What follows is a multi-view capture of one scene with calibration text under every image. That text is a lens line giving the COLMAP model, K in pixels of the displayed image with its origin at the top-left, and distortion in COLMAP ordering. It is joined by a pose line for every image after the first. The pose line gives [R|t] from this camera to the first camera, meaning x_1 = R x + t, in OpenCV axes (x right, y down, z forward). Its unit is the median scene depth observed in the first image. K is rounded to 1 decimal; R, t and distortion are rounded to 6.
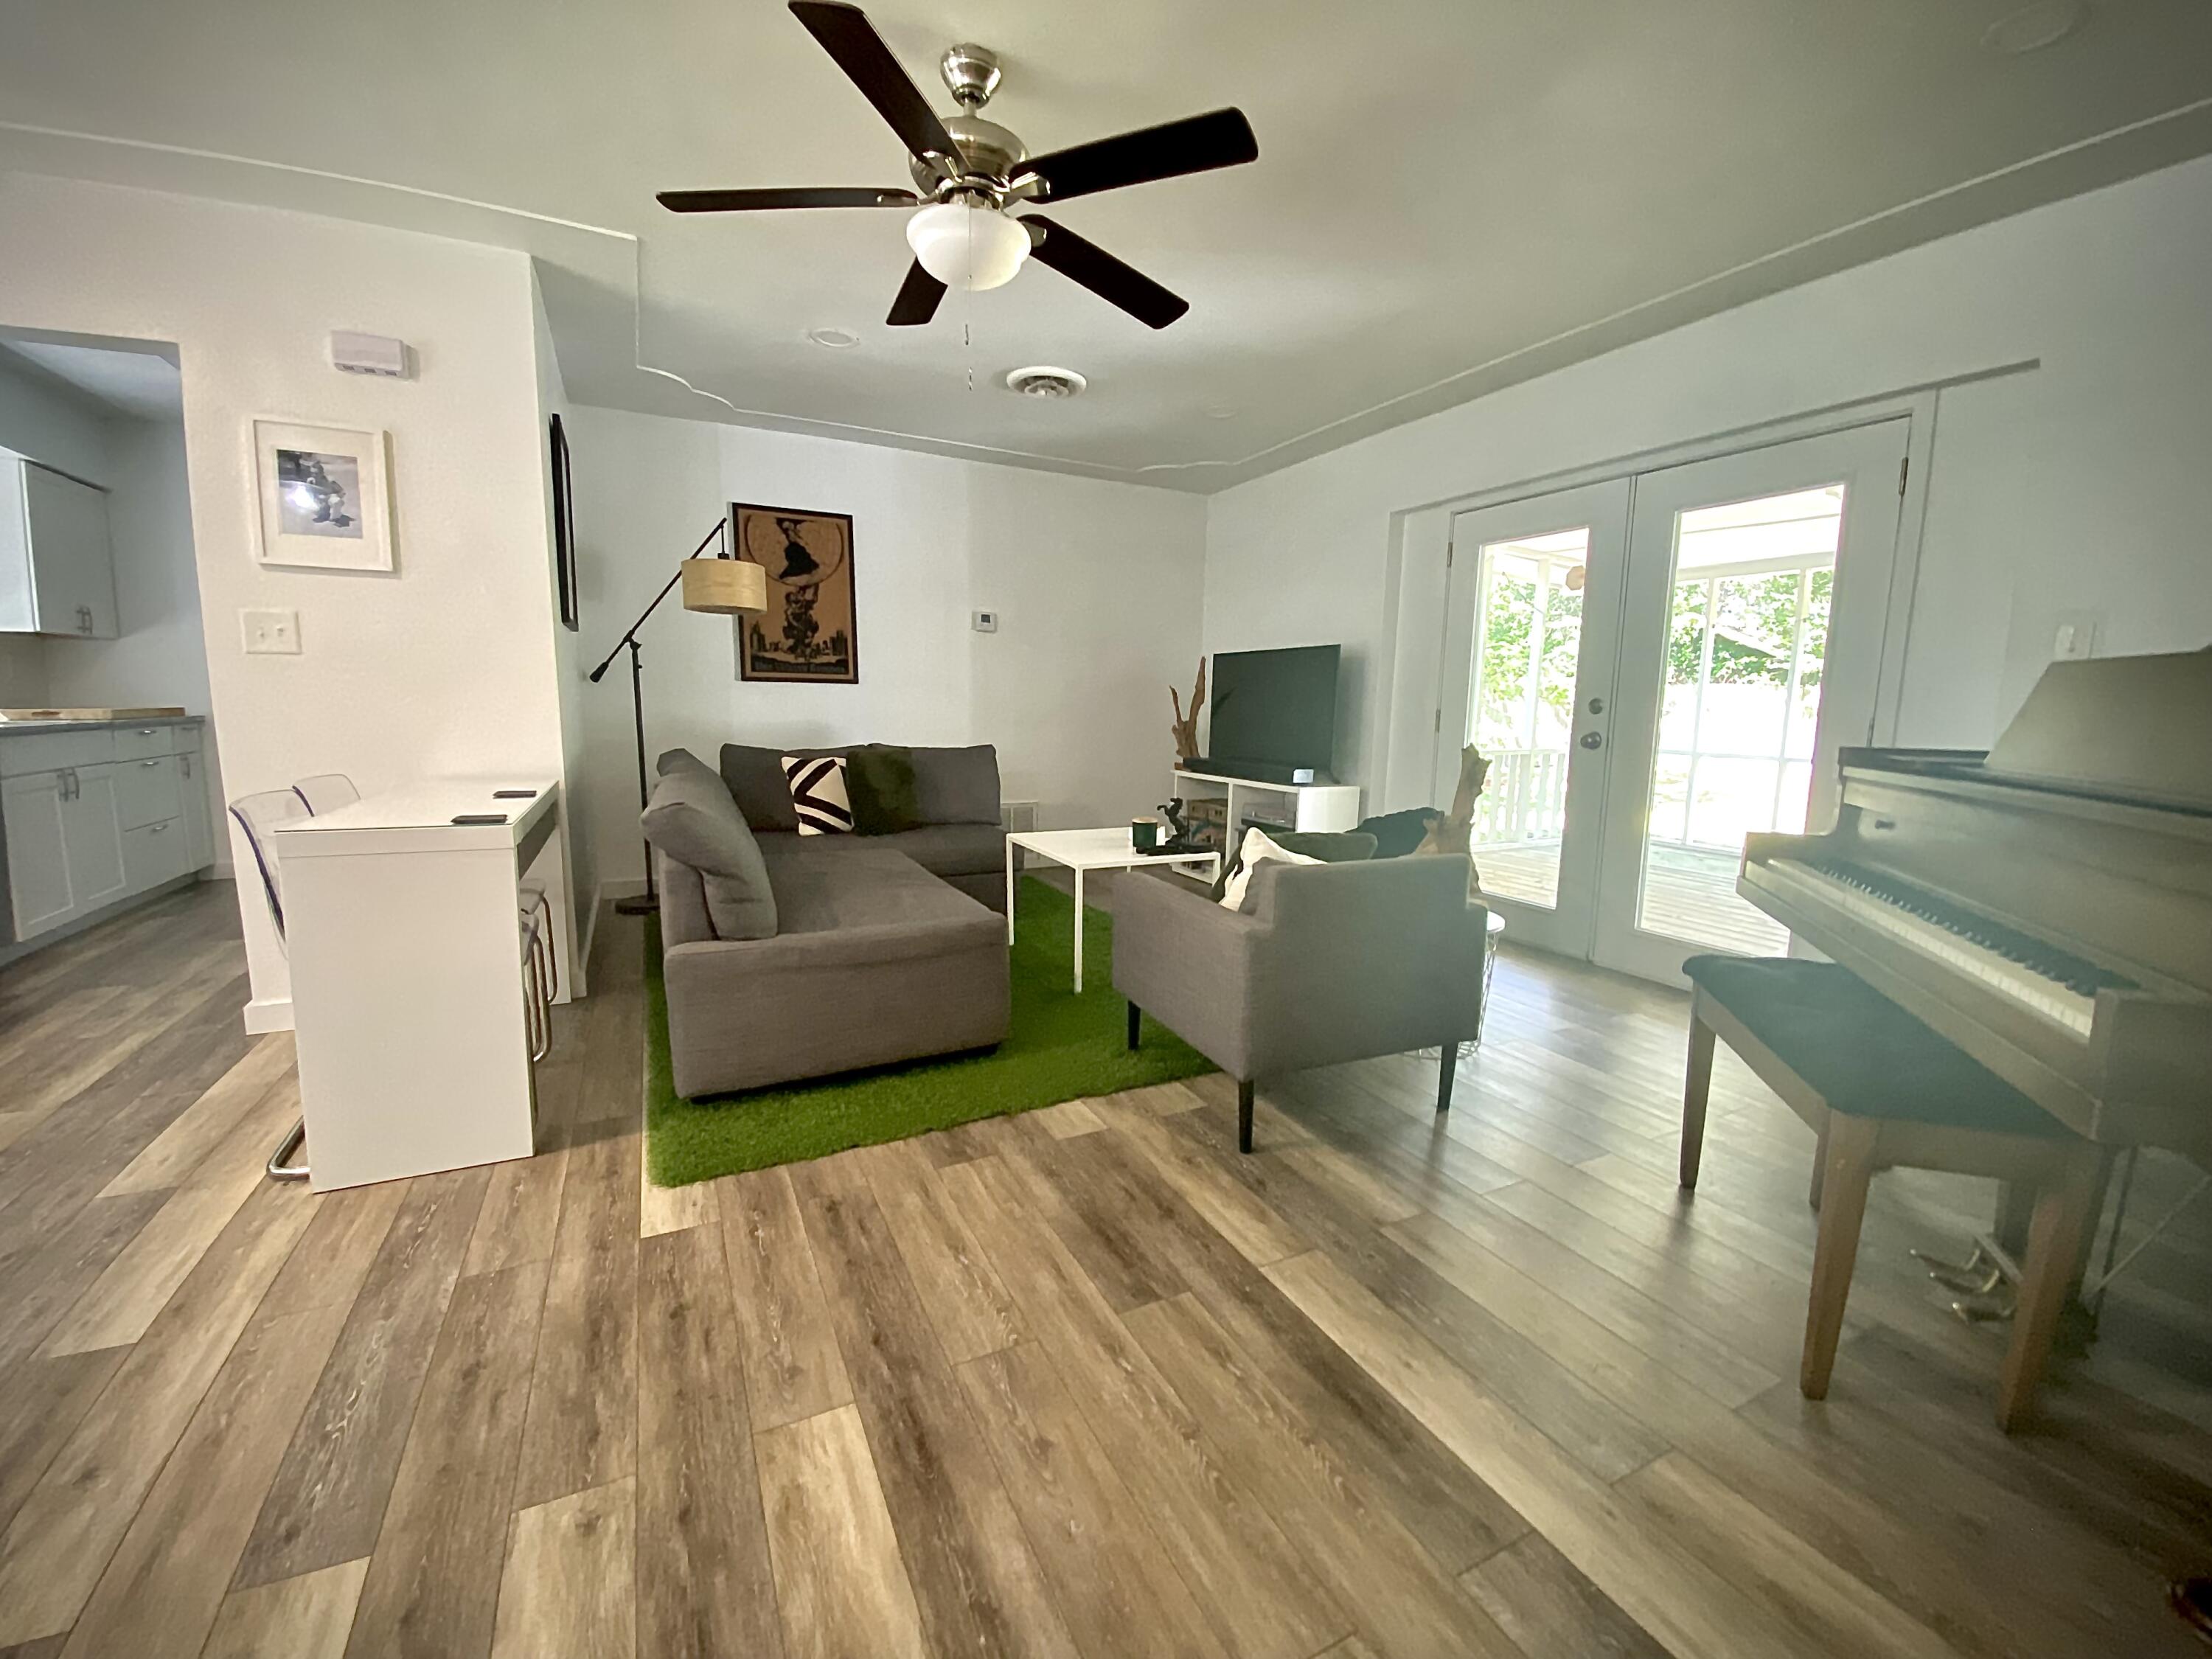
lens RADIAL K [[901.9, 0, 1084.2], [0, 901.9, 834.9], [0, 0, 1]] dist [-0.005950, -0.004428]
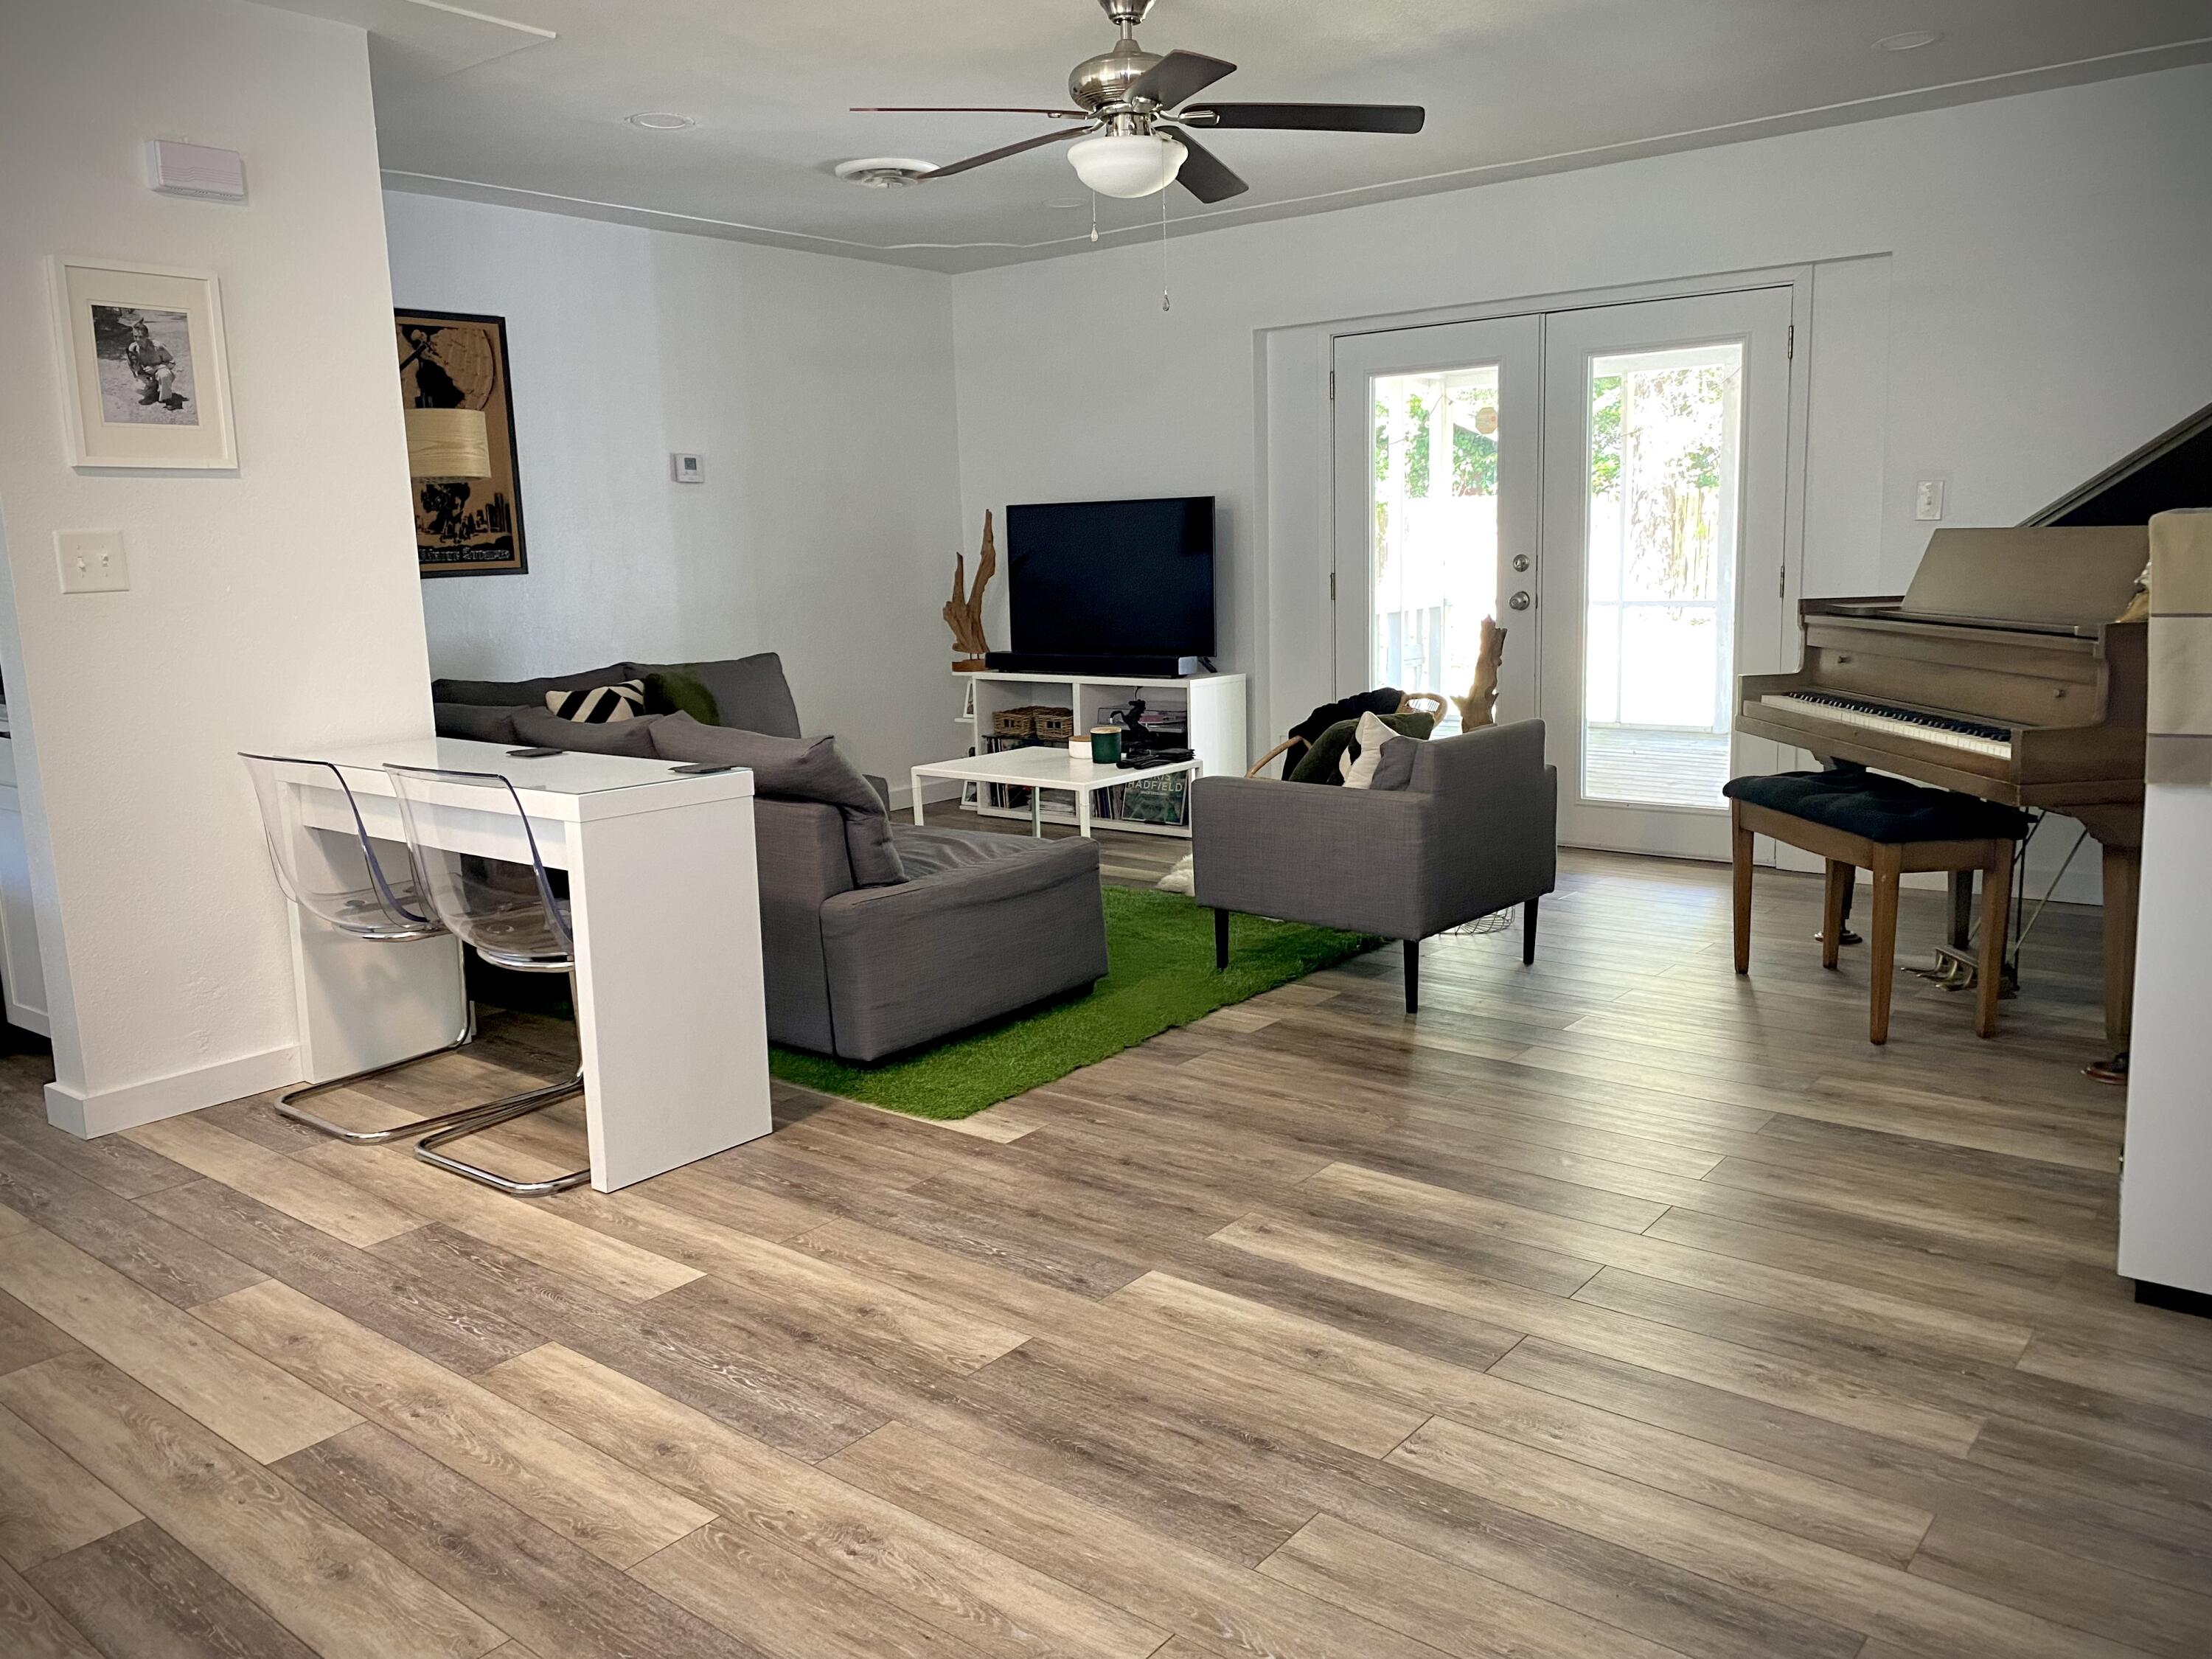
lens RADIAL K [[1678.2, 0, 1094.0], [0, 1678.2, 806.5], [0, 0, 1]] dist [0.045763, -0.052203]
pose [[0.910750, -0.107844, 0.398629, -0.865787], [0.103957, 0.994085, 0.031426, 0.007428], [-0.399660, 0.012819, 0.916574, -0.633310]]
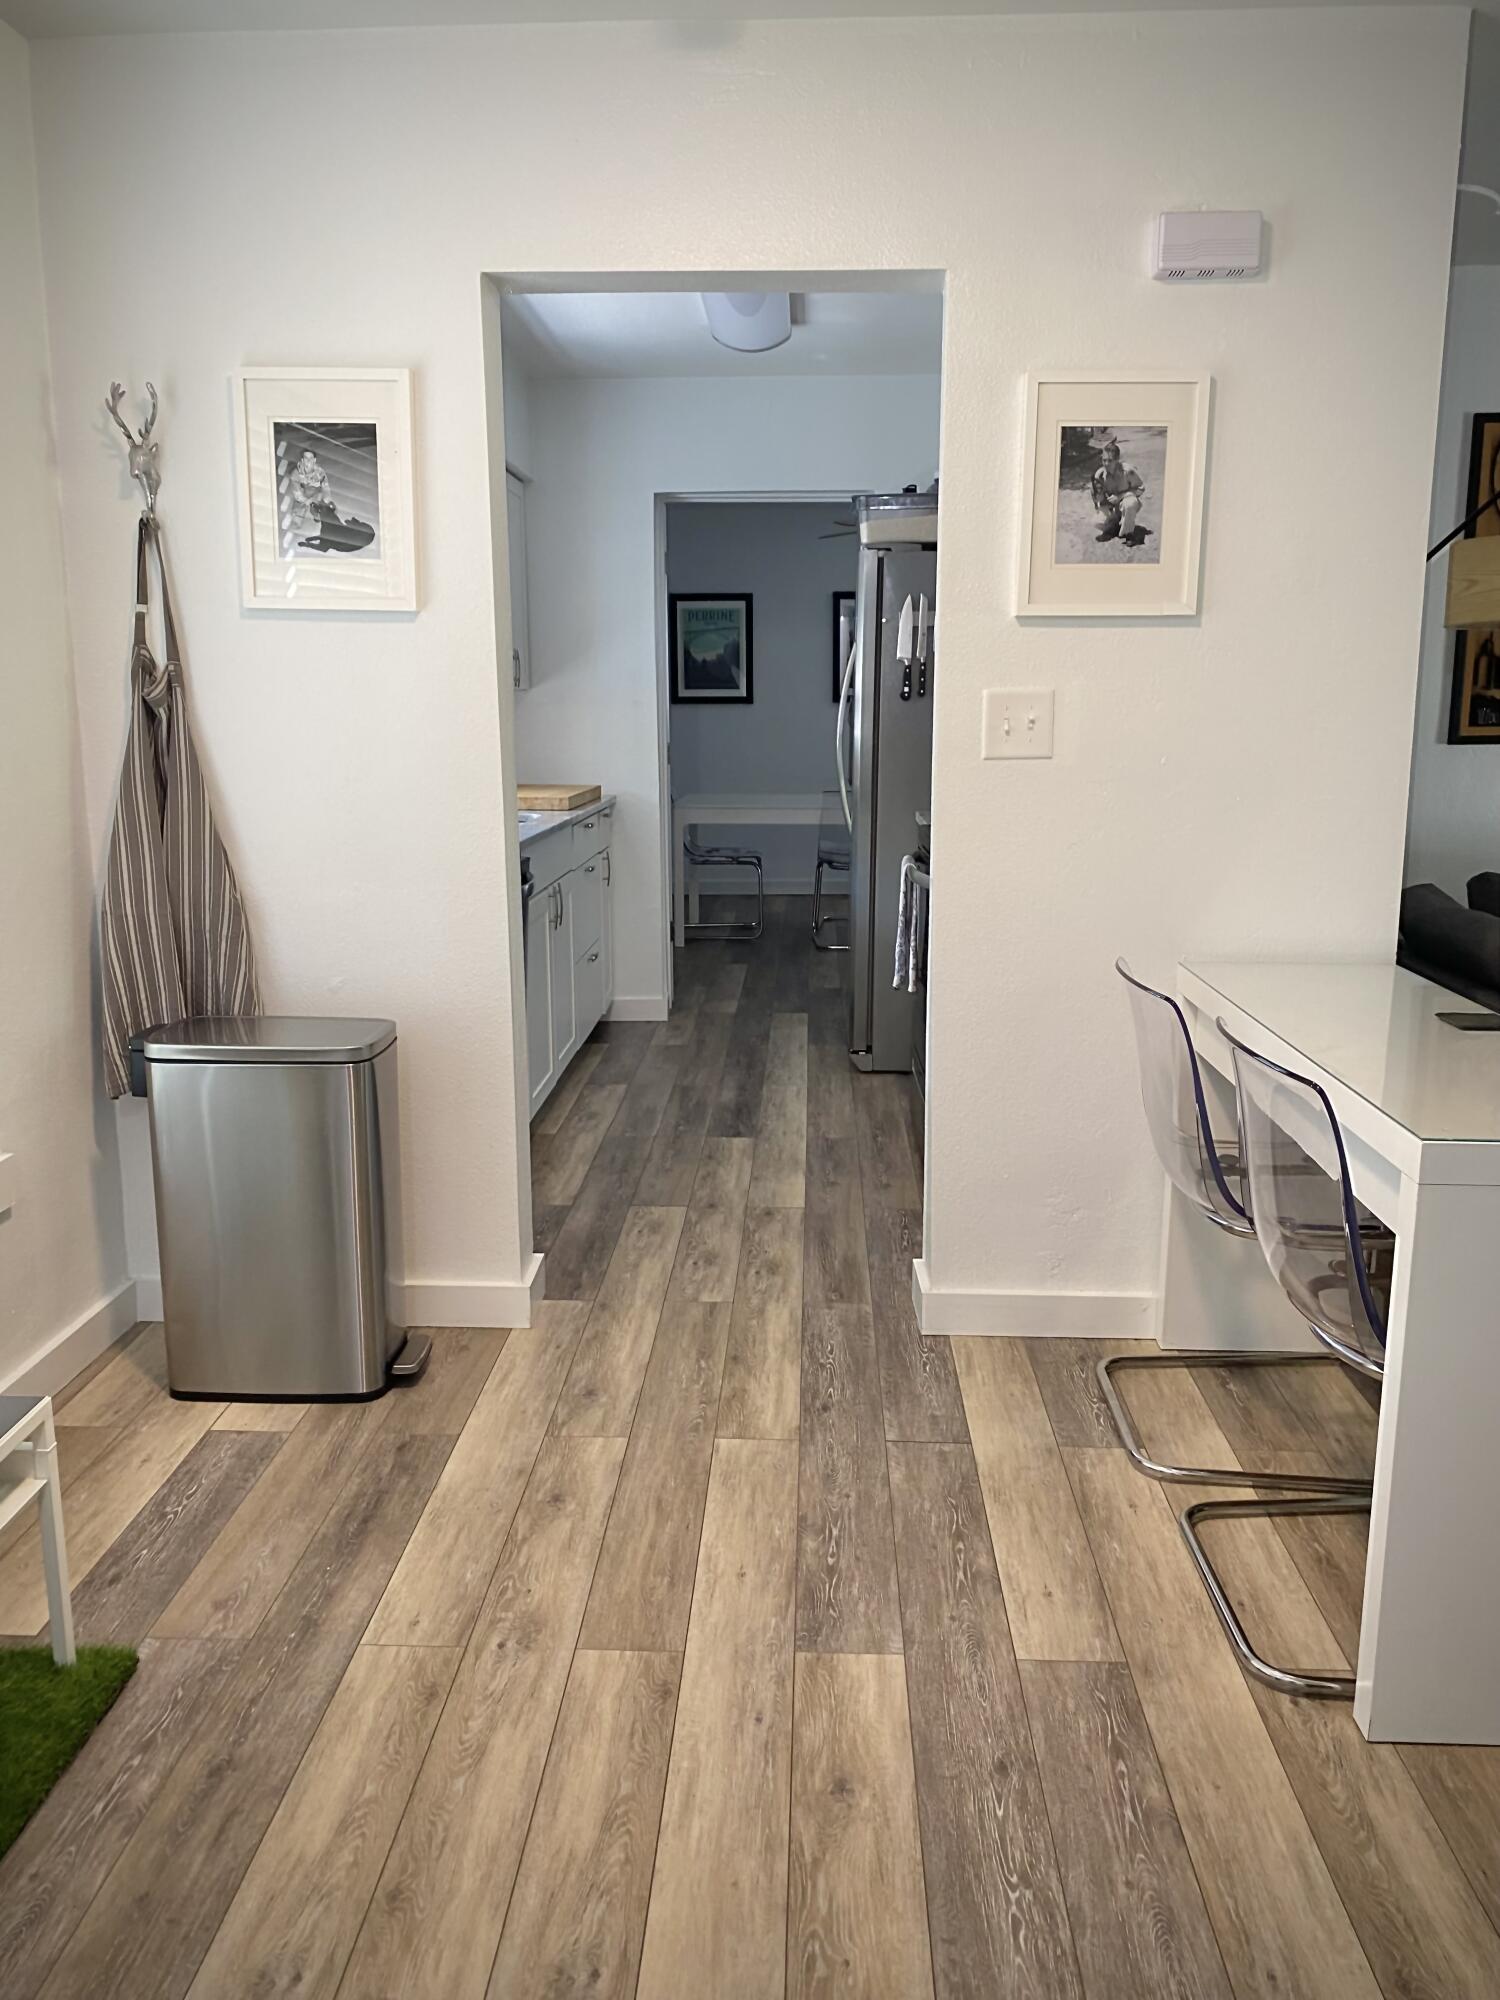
lens RADIAL K [[1517.3, 0, 770.5], [0, 1517.3, 997.7], [0, 0, 1]] dist [0.045763, -0.052203]
pose [[0.880327, 0.074639, -0.468459, -0.635240], [-0.055236, 0.996955, 0.055044, -0.096158], [0.471141, -0.022580, 0.881769, -0.044618]]
